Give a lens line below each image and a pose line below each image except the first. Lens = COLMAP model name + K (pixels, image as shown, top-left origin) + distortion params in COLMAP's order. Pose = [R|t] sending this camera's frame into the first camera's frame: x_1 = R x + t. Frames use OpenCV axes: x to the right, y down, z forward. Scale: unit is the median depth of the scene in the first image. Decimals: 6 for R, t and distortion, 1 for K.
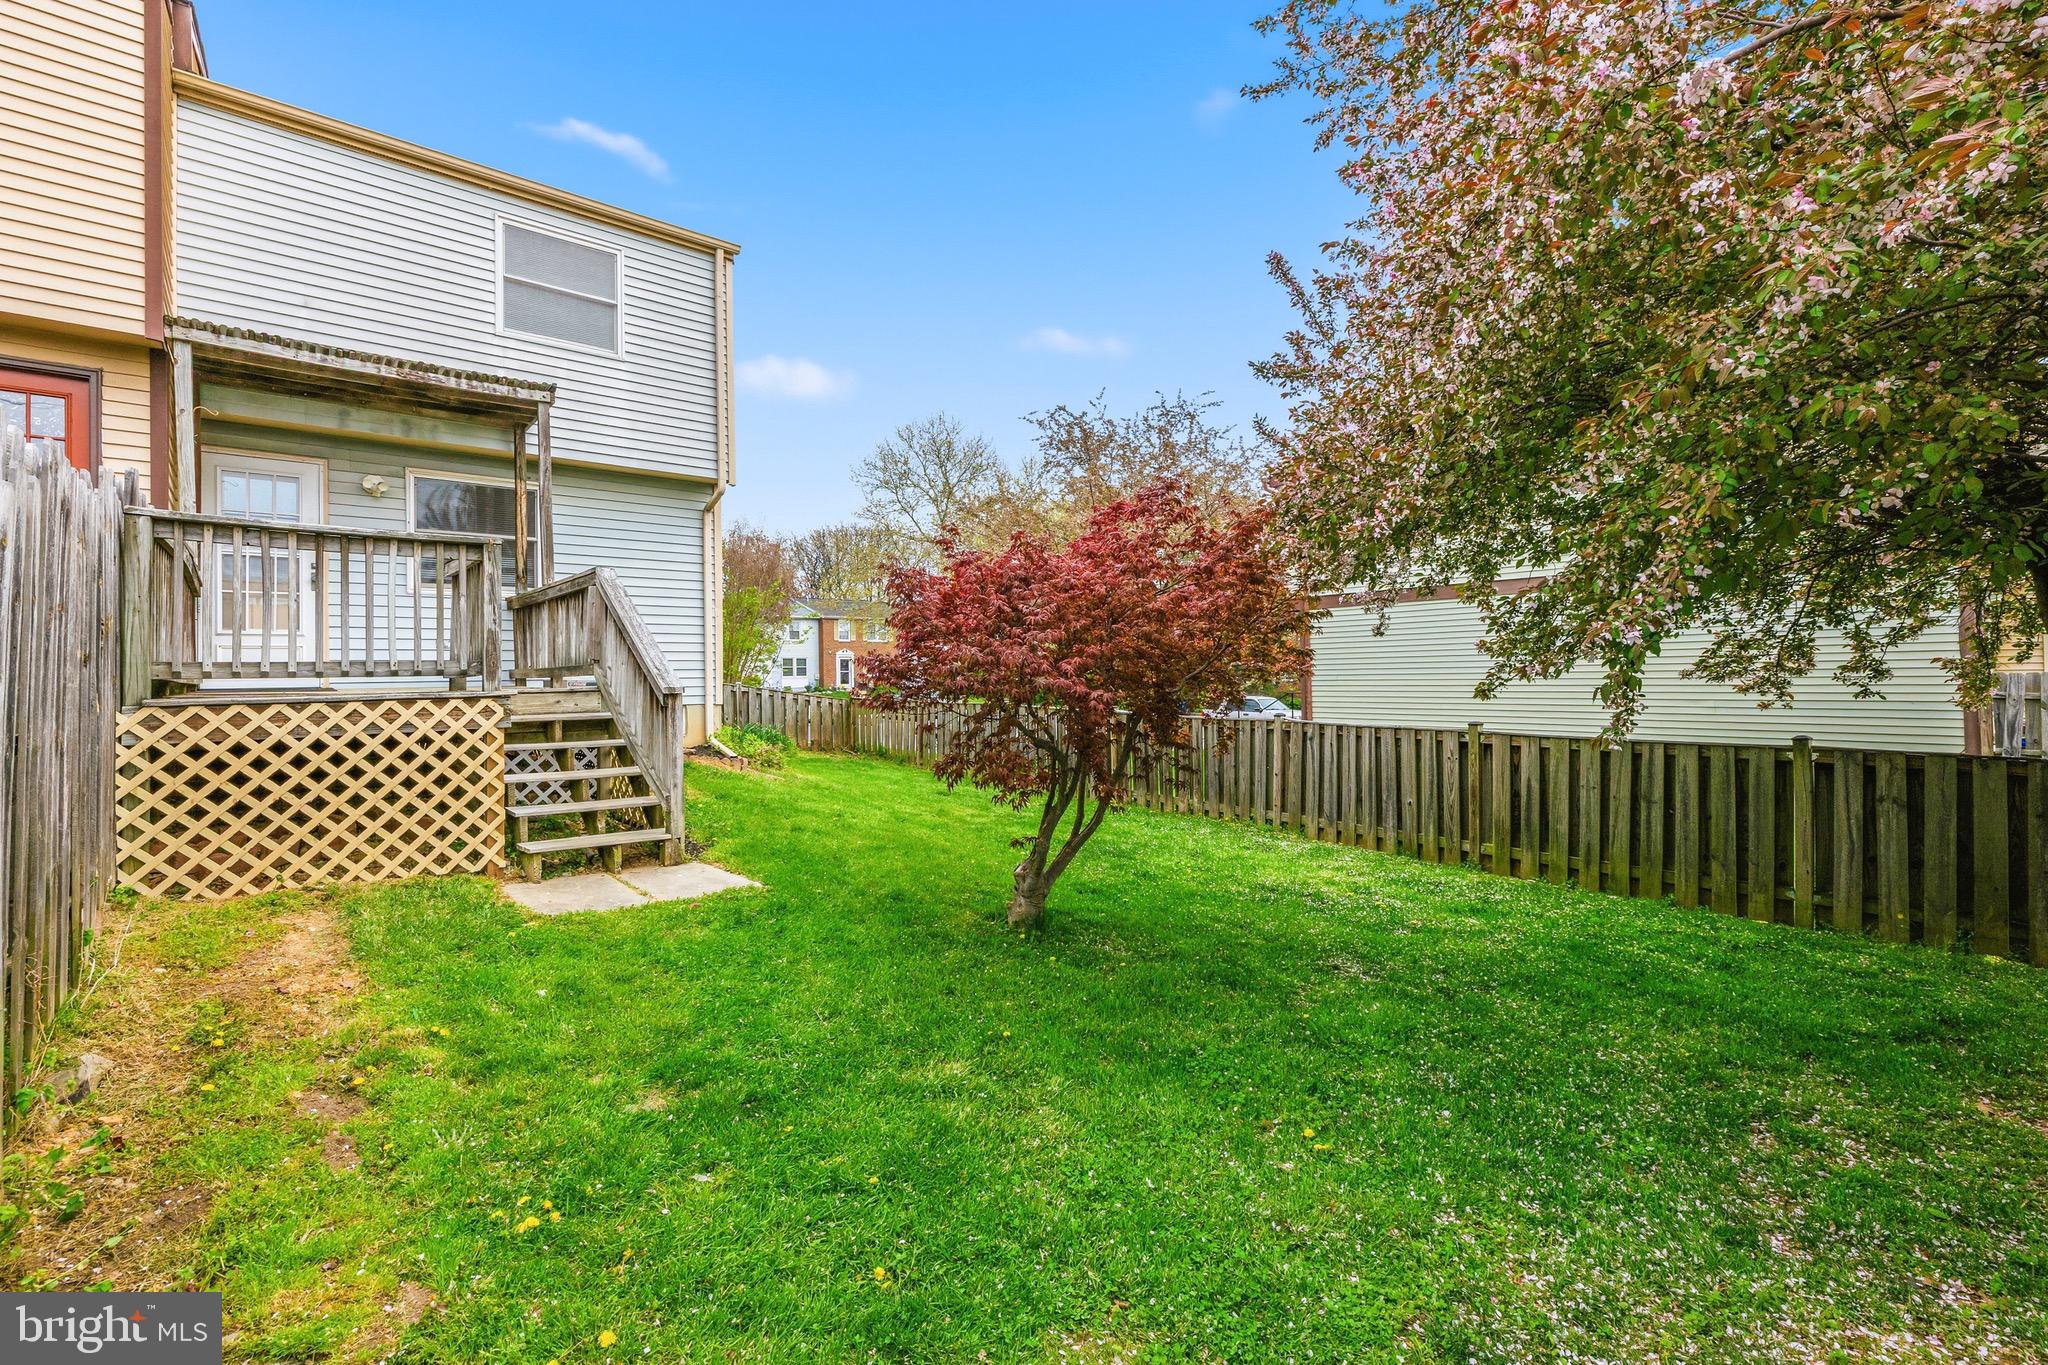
lens RADIAL K [[893.2, 0, 1029.5], [0, 893.2, 666.6], [0, 0, 1]] dist [-0.000949, -0.000247]
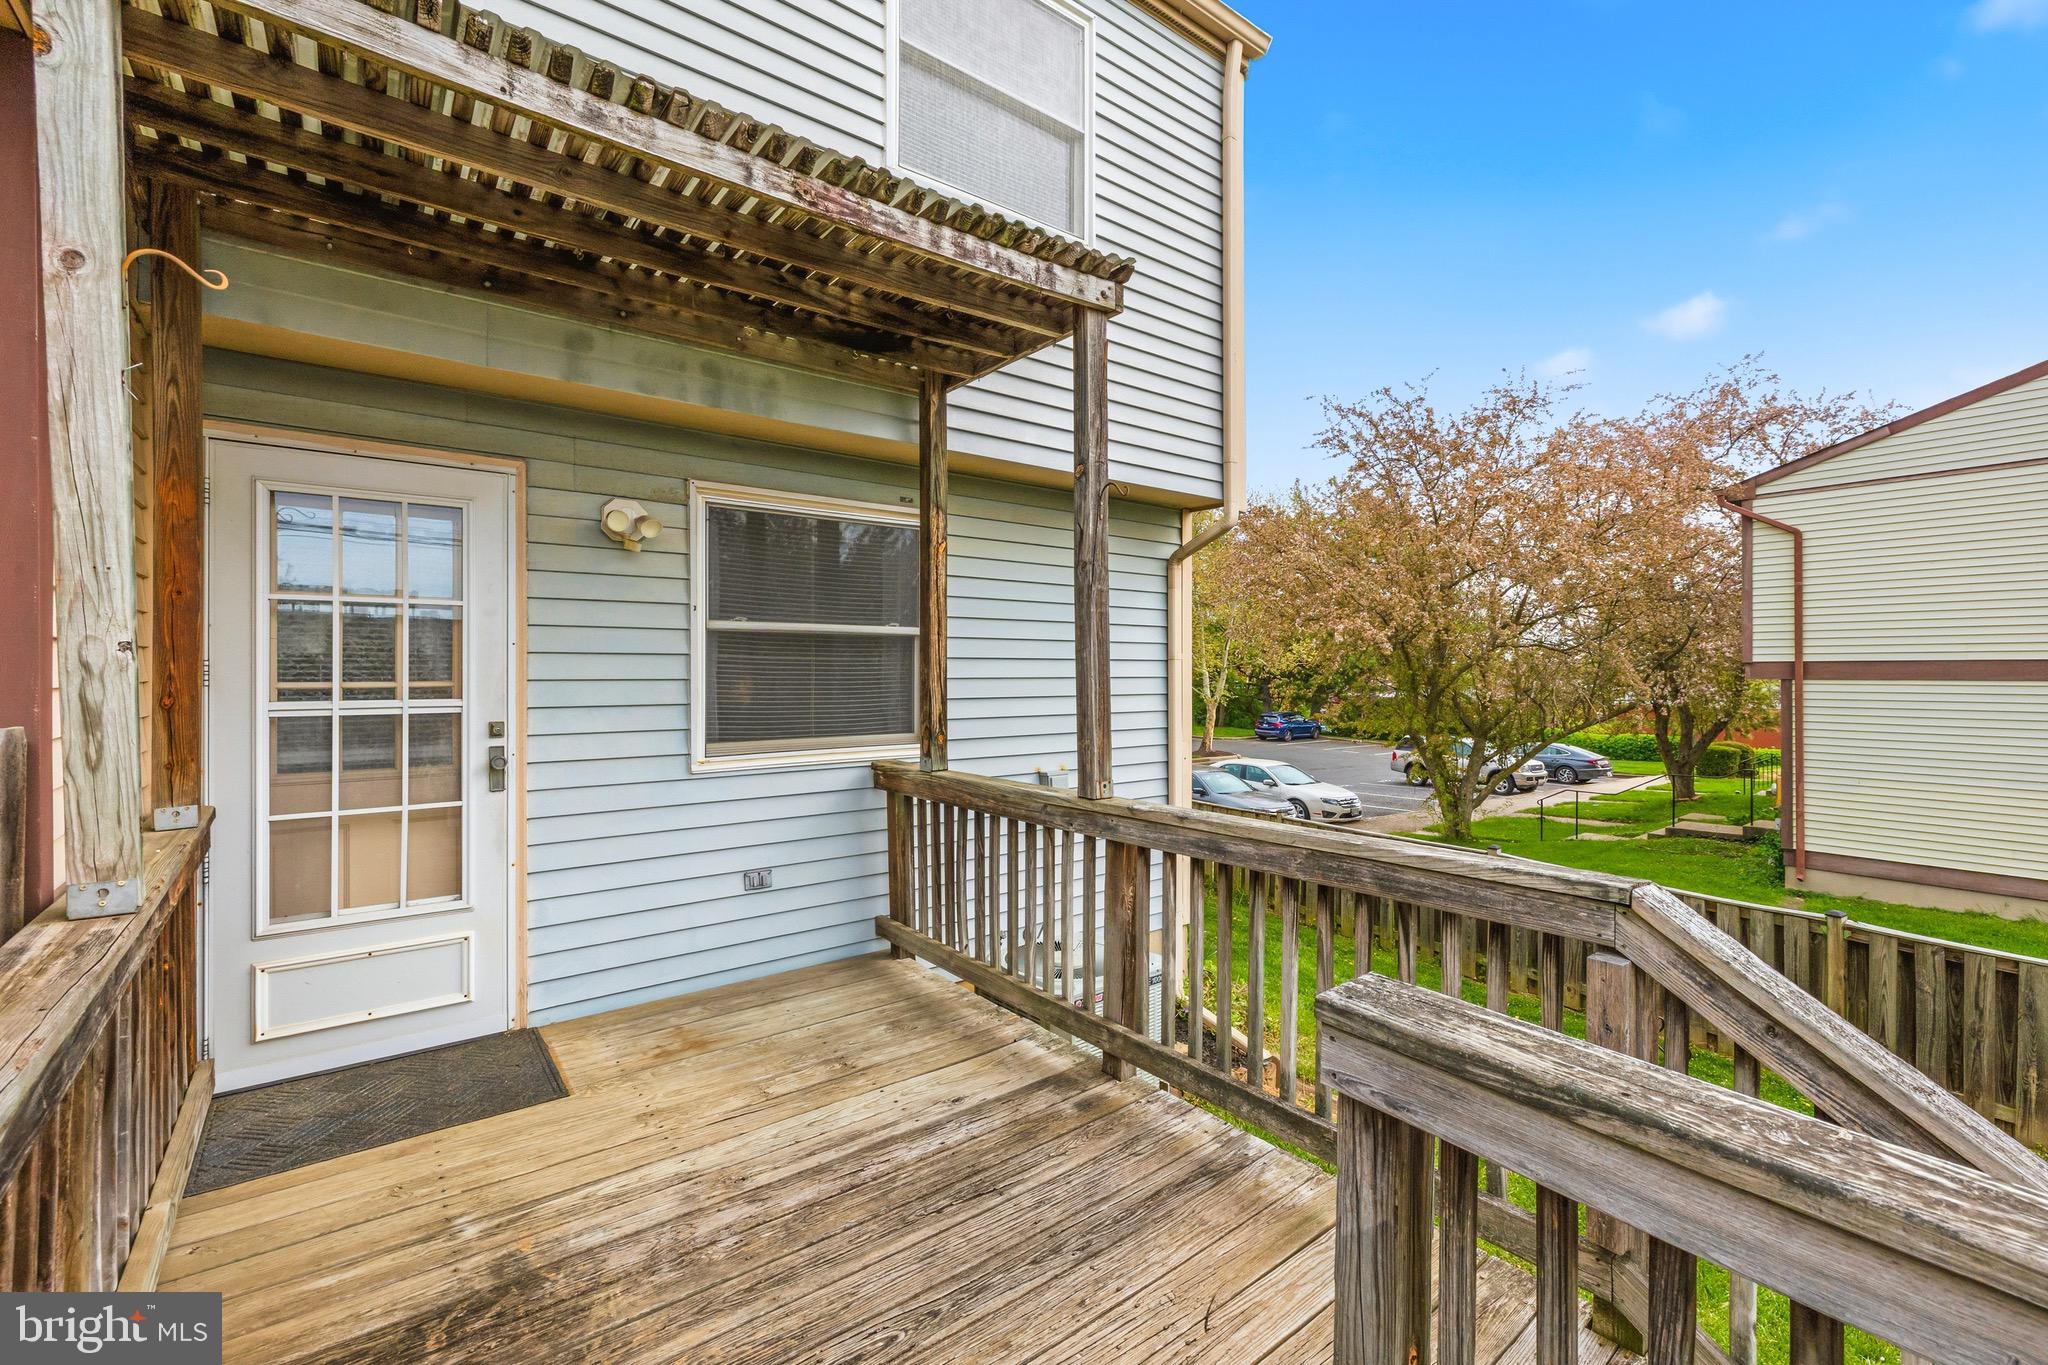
lens RADIAL K [[869.5, 0, 1026.5], [0, 869.5, 674.4], [0, 0, 1]] dist [0.001620, 0.000105]
pose [[0.999020, 0.012234, -0.042534, -0.647723], [-0.011711, 0.999853, 0.012523, -0.171269], [0.042681, -0.012013, 0.999017, 0.735234]]
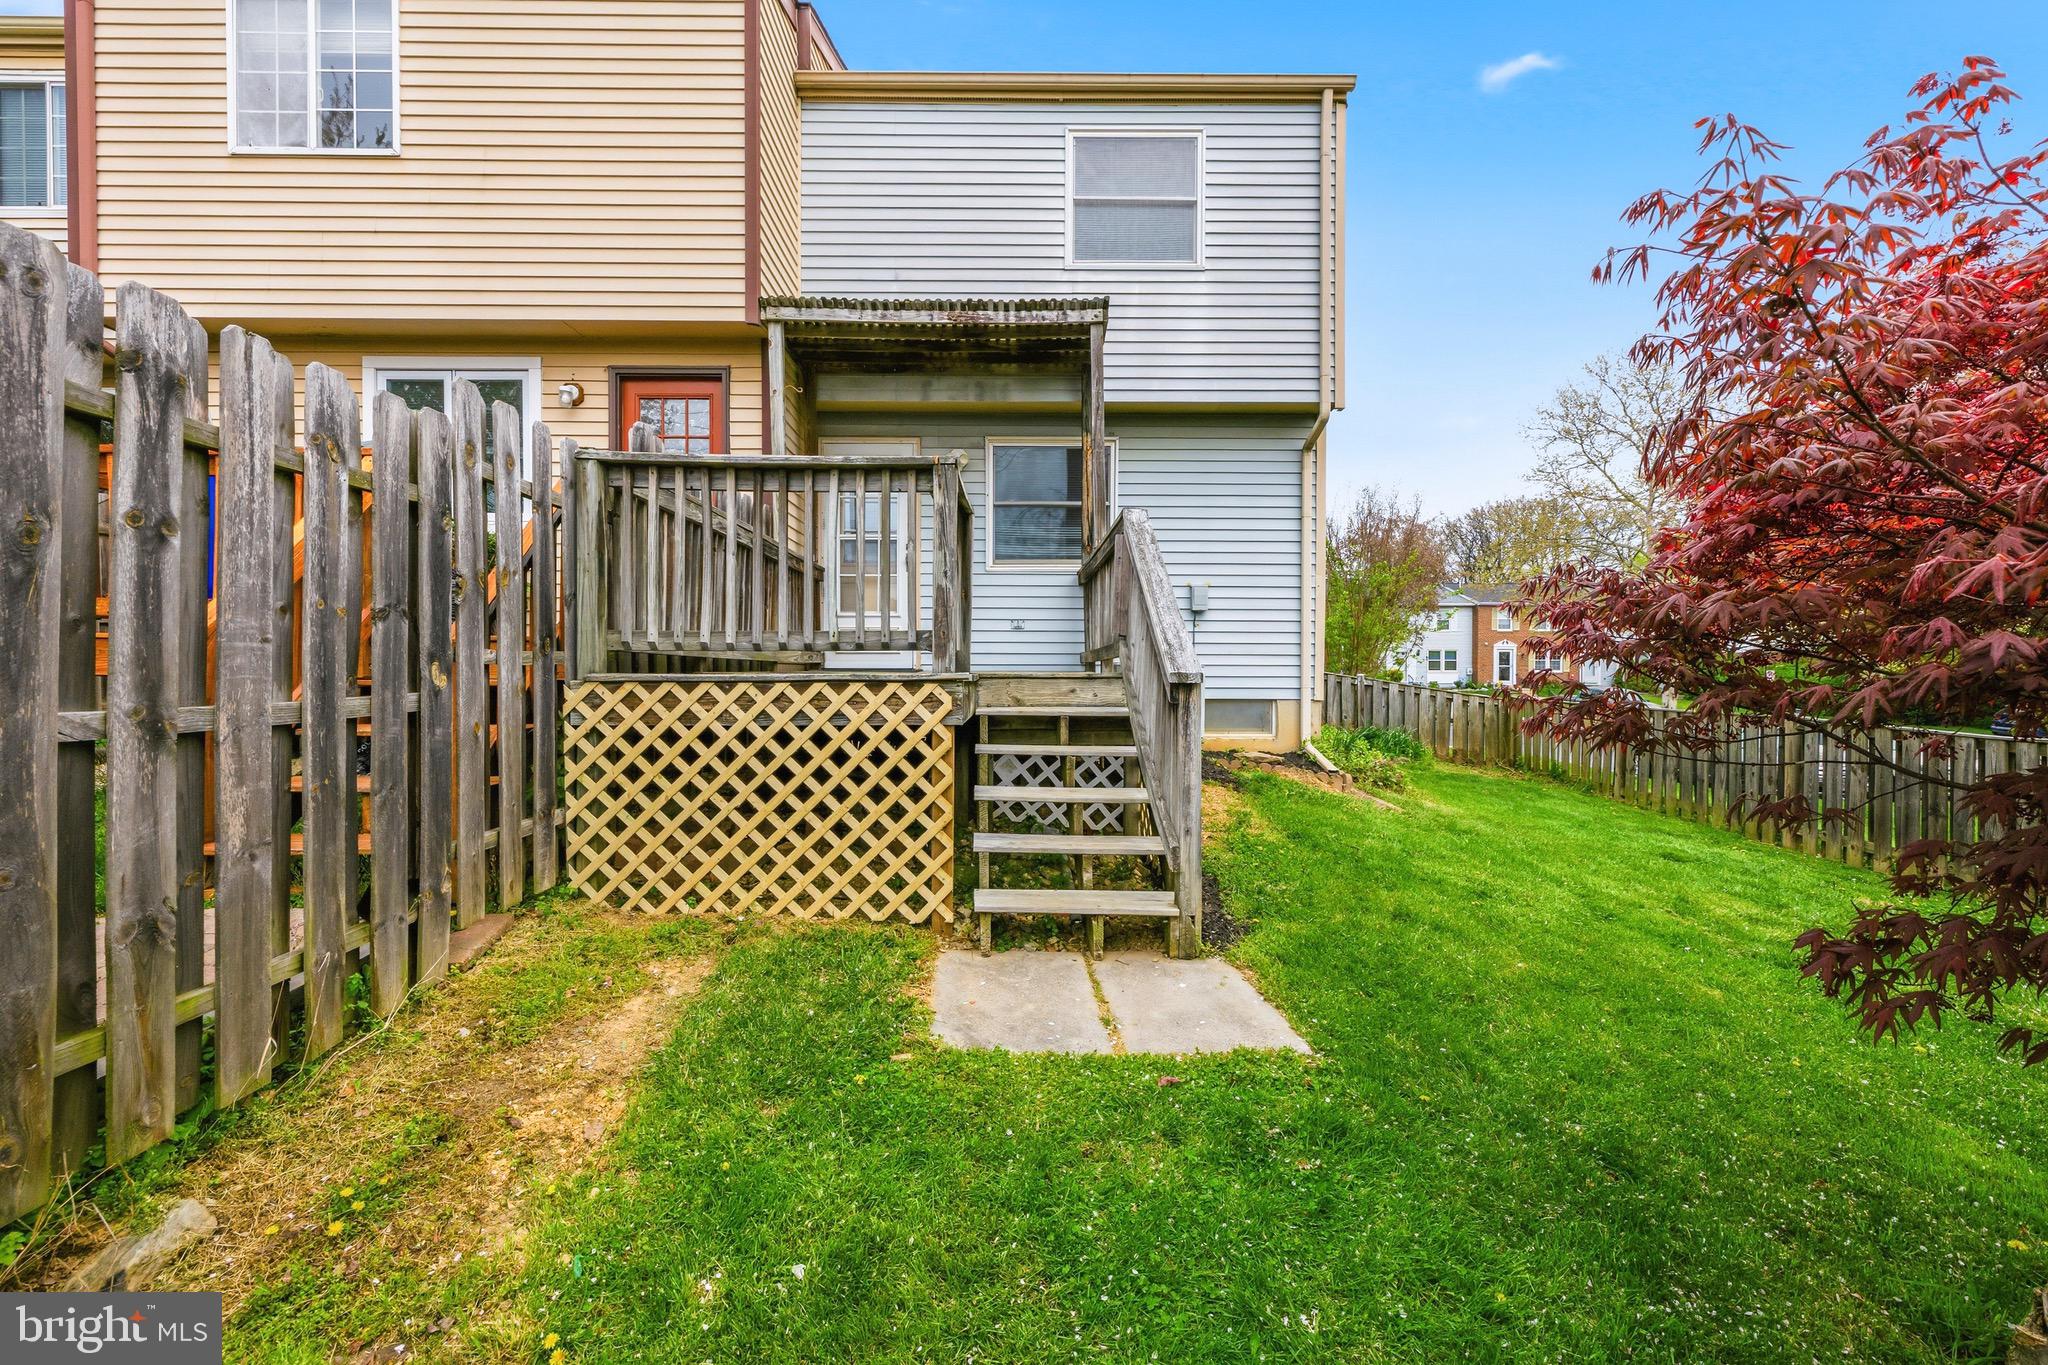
lens RADIAL K [[876.1, 0, 1021.7], [0, 876.1, 680.6], [0, 0, 1]] dist [0.001246, -0.000028]
pose [[0.759633, 0.024149, -0.649903, -0.078351], [-0.009297, 0.999611, 0.026277, 0.011589], [0.650286, -0.013919, 0.759562, 0.398811]]
